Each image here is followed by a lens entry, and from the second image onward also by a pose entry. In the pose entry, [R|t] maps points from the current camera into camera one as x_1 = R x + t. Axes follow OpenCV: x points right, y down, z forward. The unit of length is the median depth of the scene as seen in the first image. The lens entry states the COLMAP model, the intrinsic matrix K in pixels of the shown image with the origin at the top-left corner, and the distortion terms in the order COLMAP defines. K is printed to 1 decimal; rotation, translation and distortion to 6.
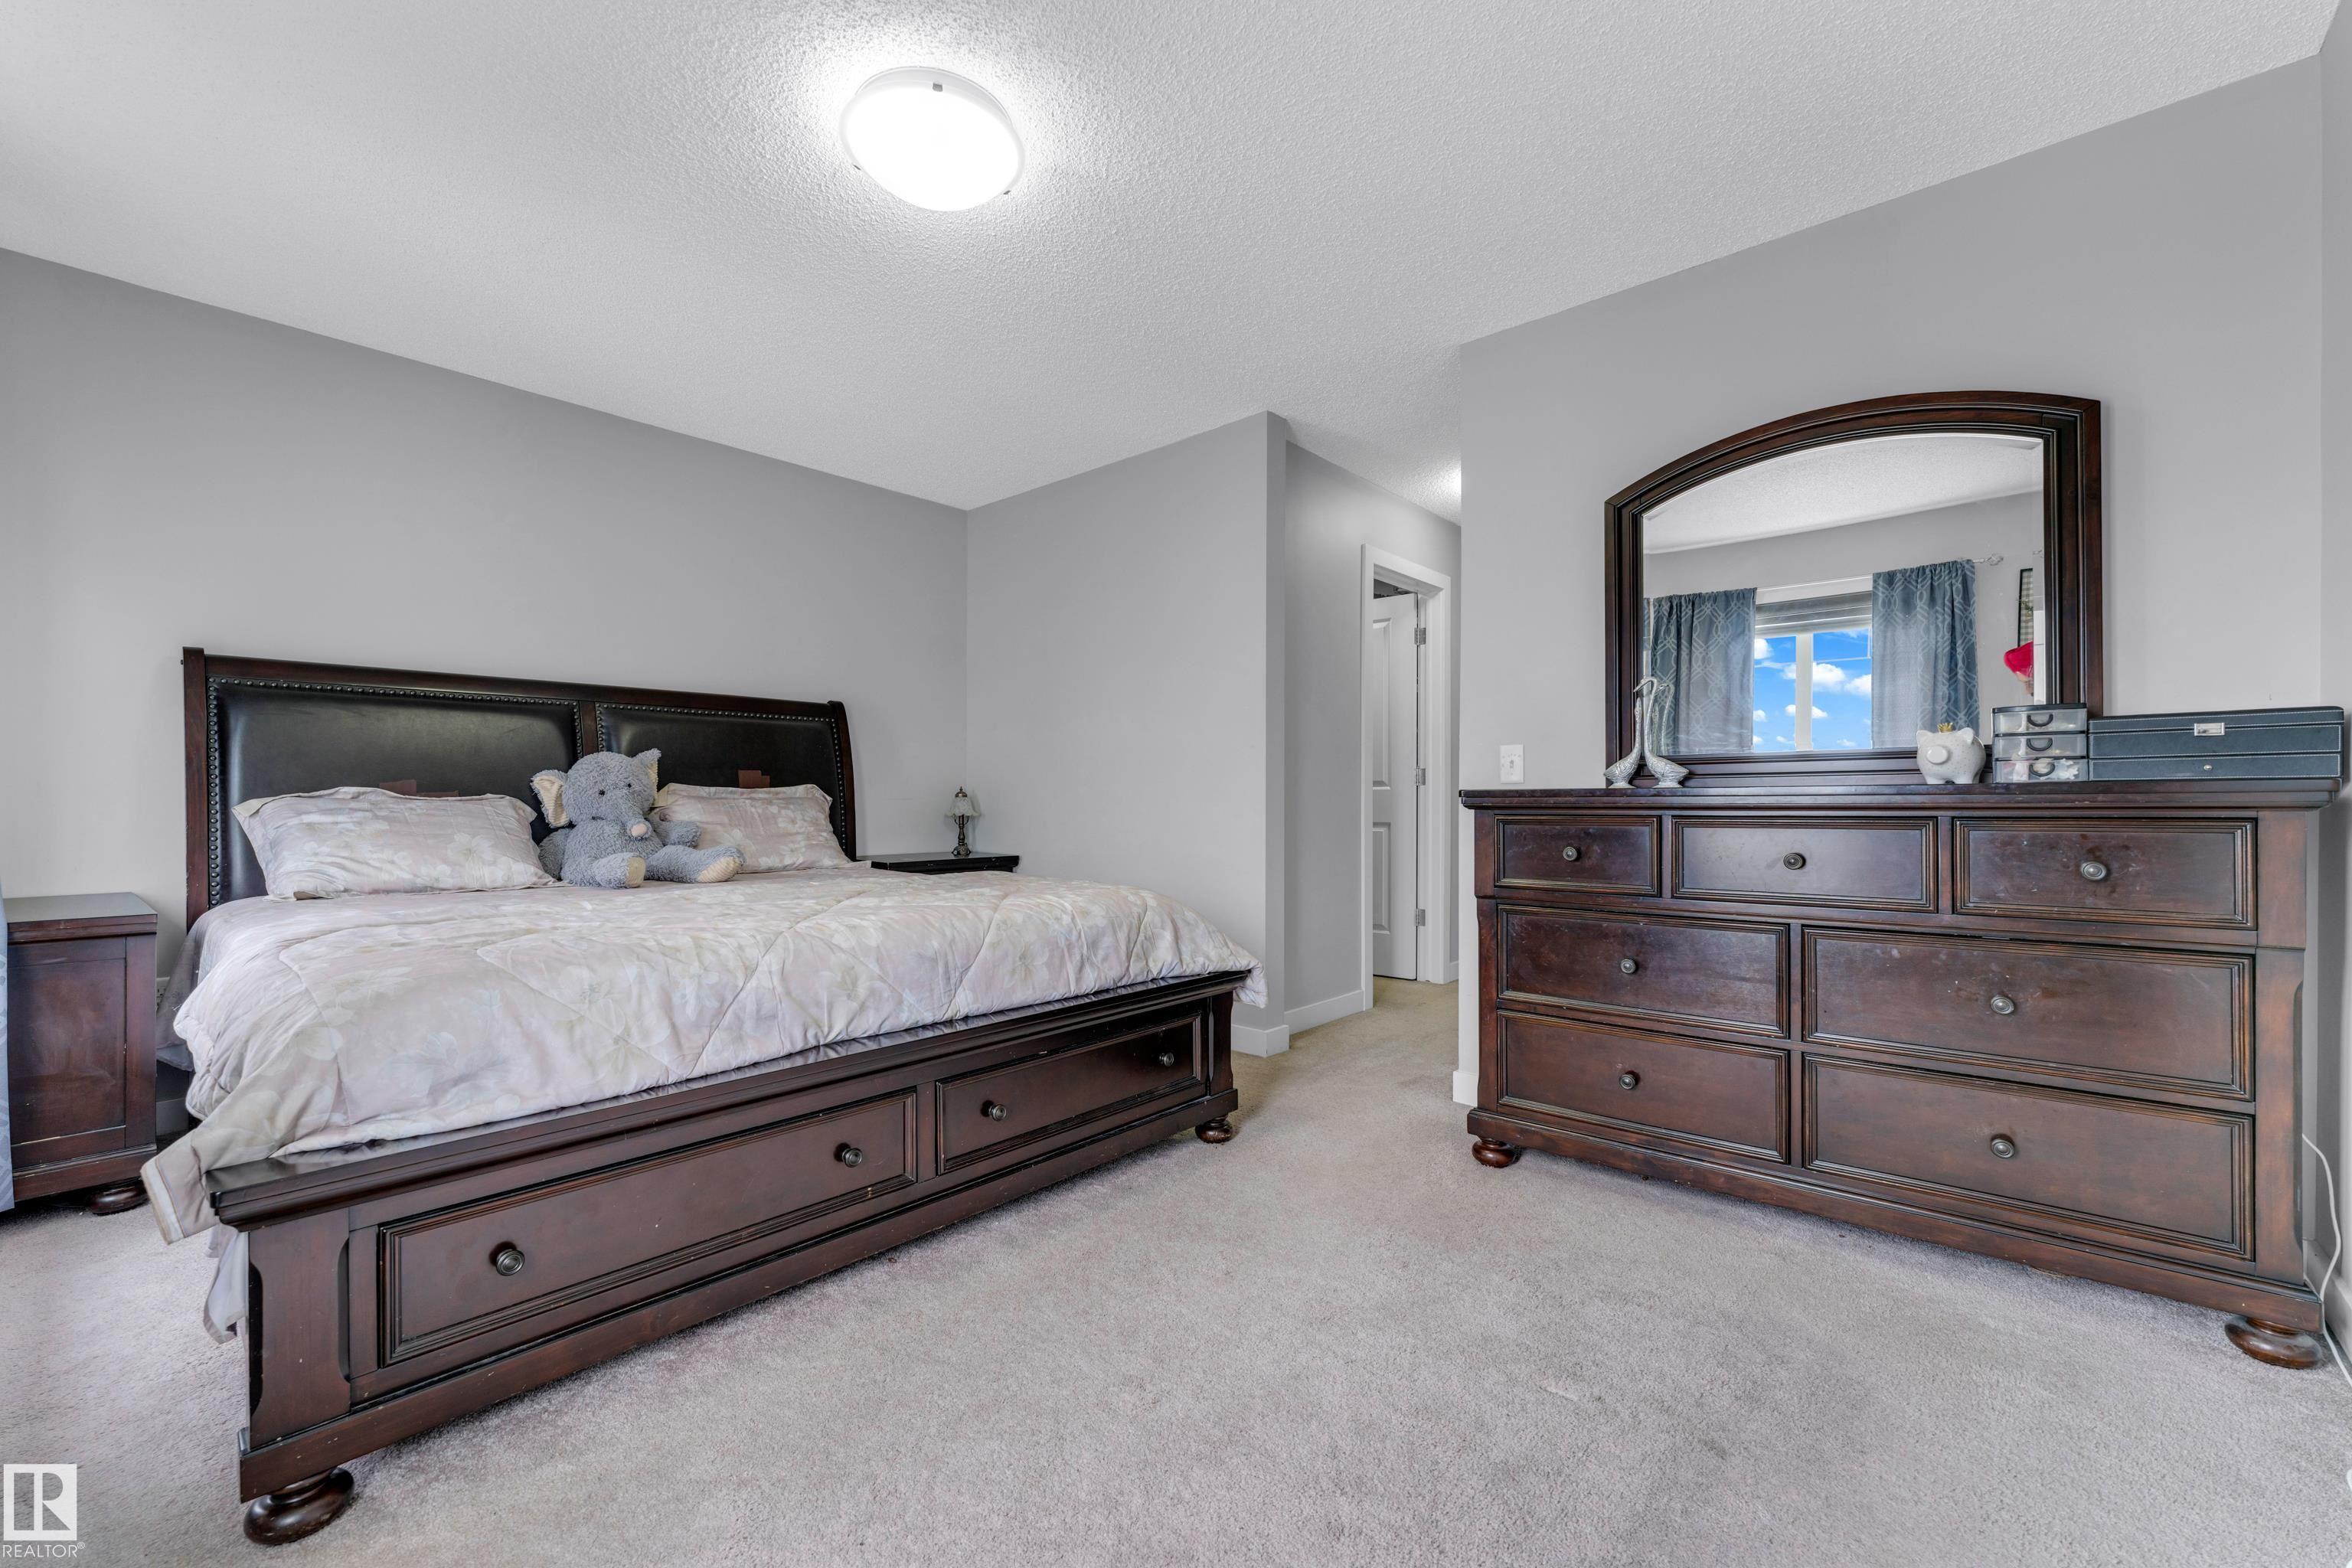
lens RADIAL K [[914.5, 0, 1172.8], [0, 914.5, 832.8], [0, 0, 1]] dist [0.000501, 0.000062]
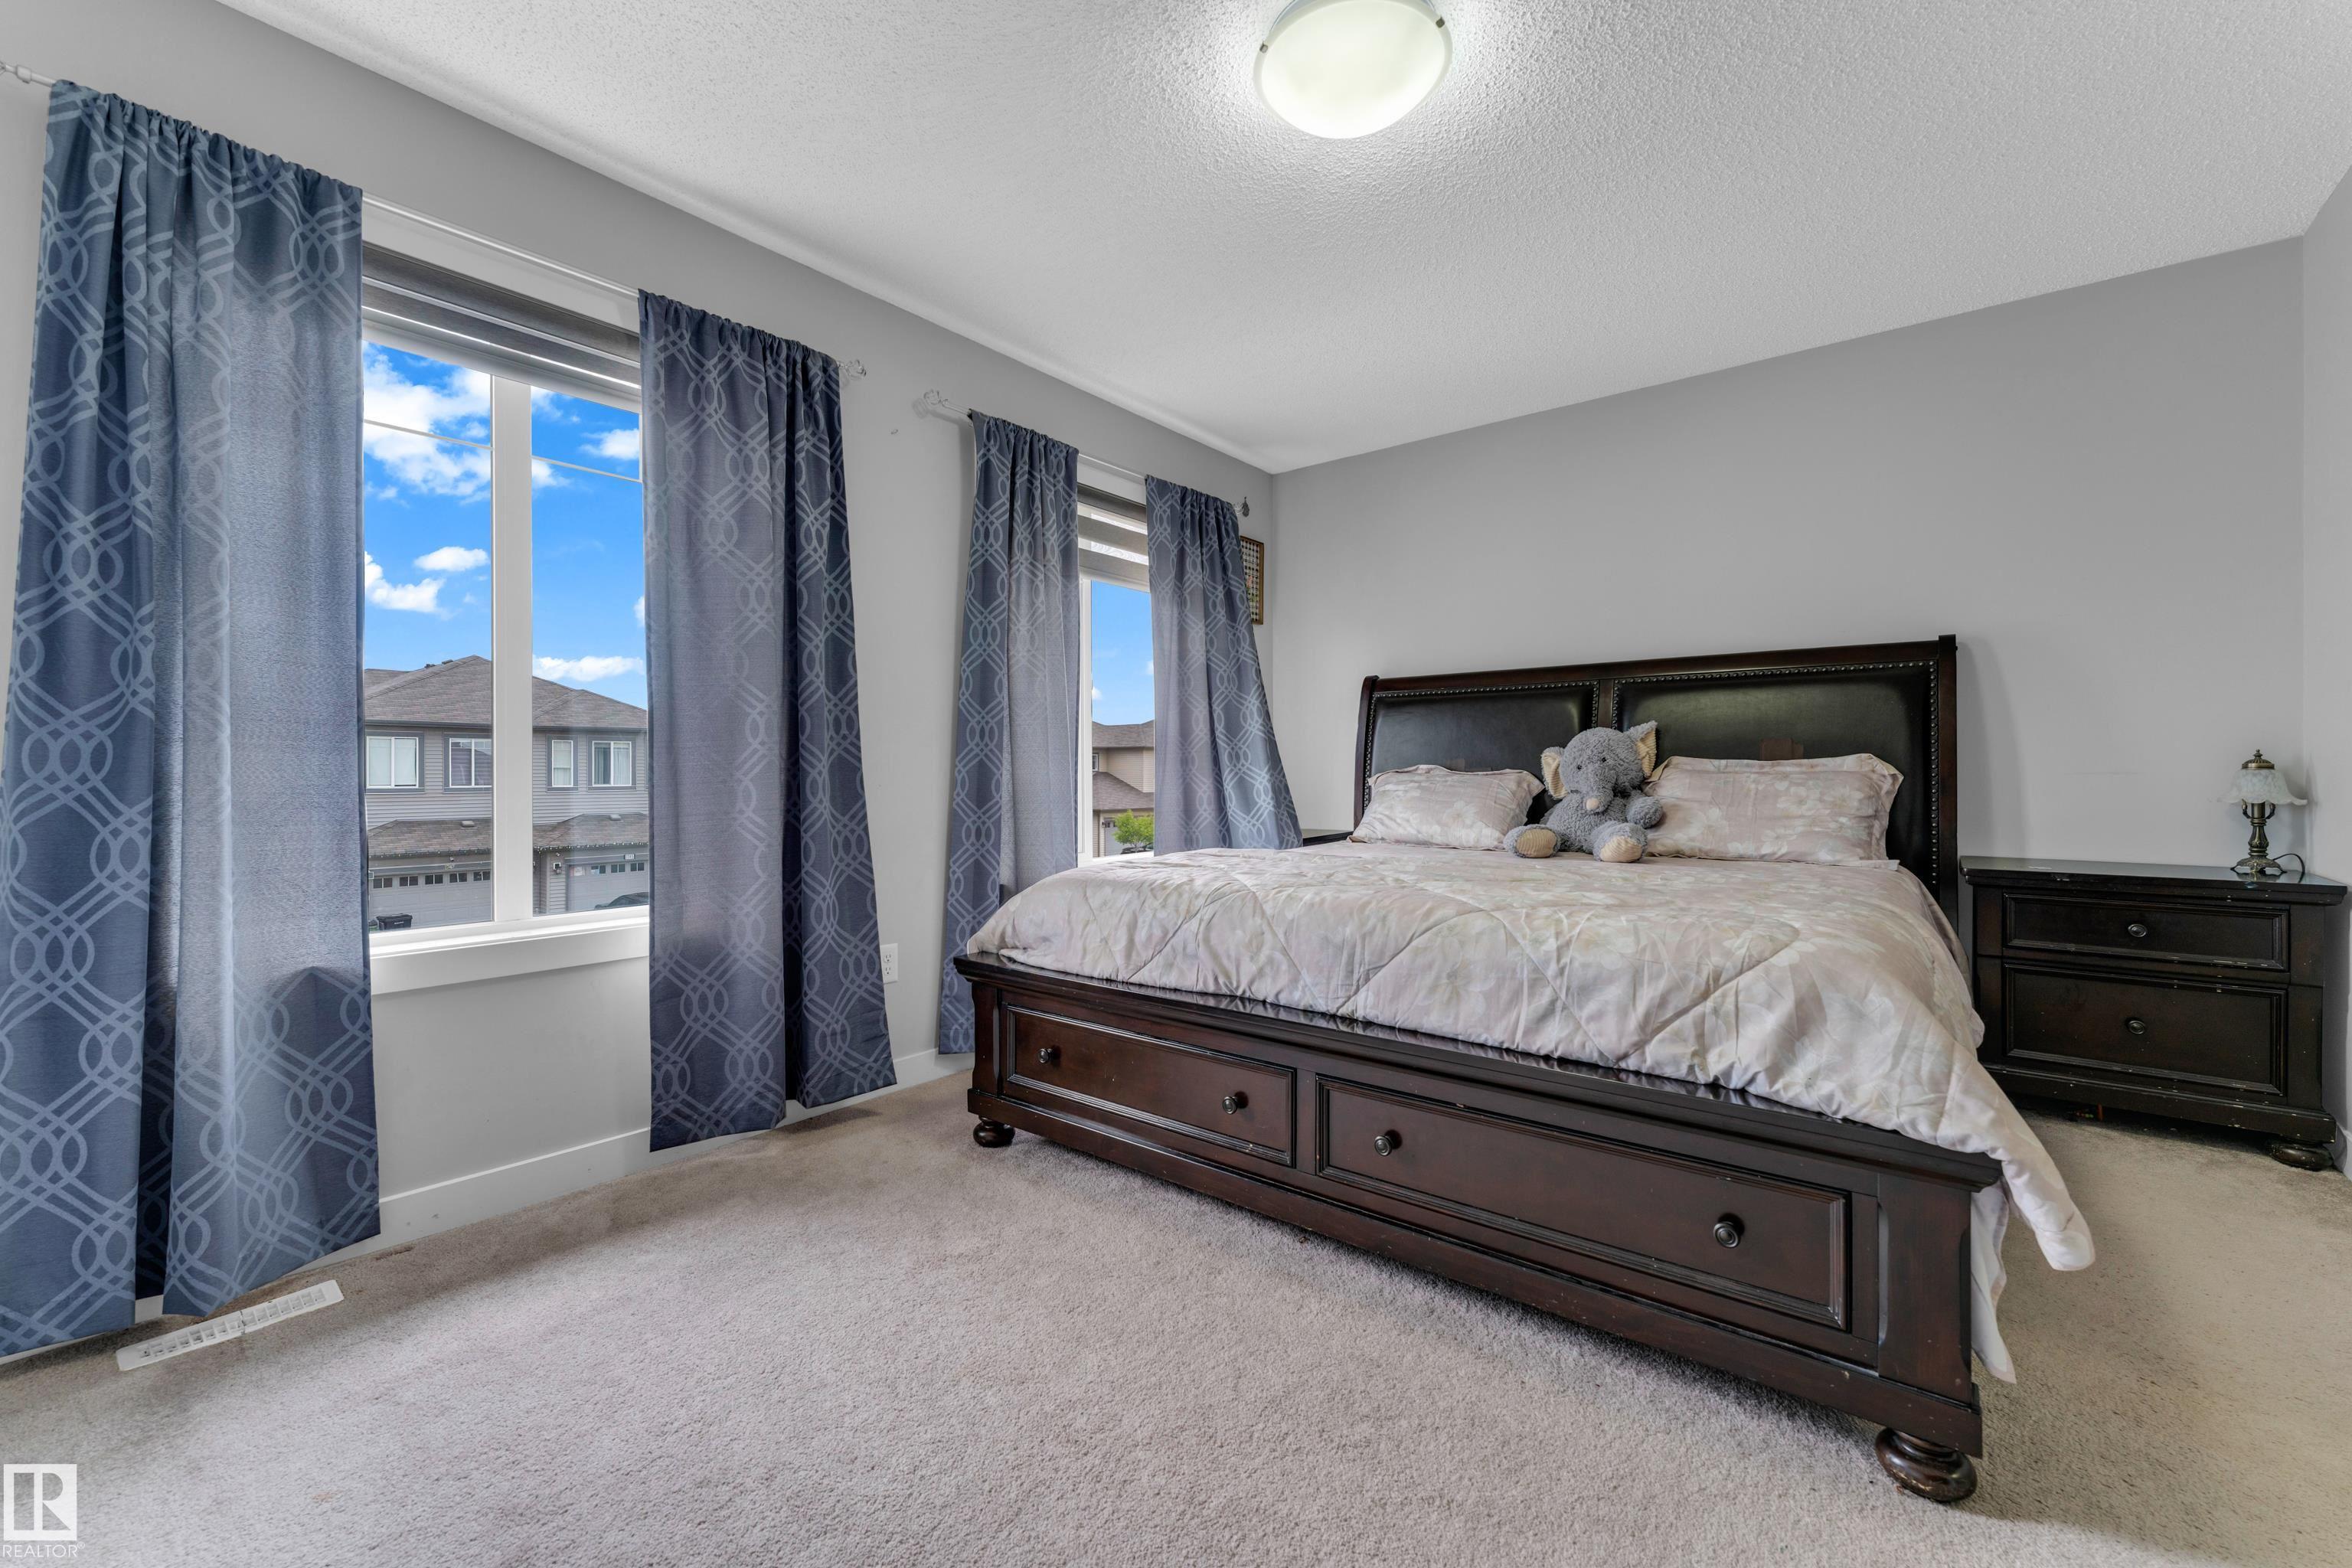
lens RADIAL K [[951.6, 0, 1168.7], [0, 951.6, 784.5], [0, 0, 1]] dist [0.001914, 0.000497]
pose [[0.069749, 0.012274, -0.997489, 0.608029], [-0.035447, 0.999323, 0.009818, -0.026402], [0.996935, 0.034673, 0.070137, 0.663849]]
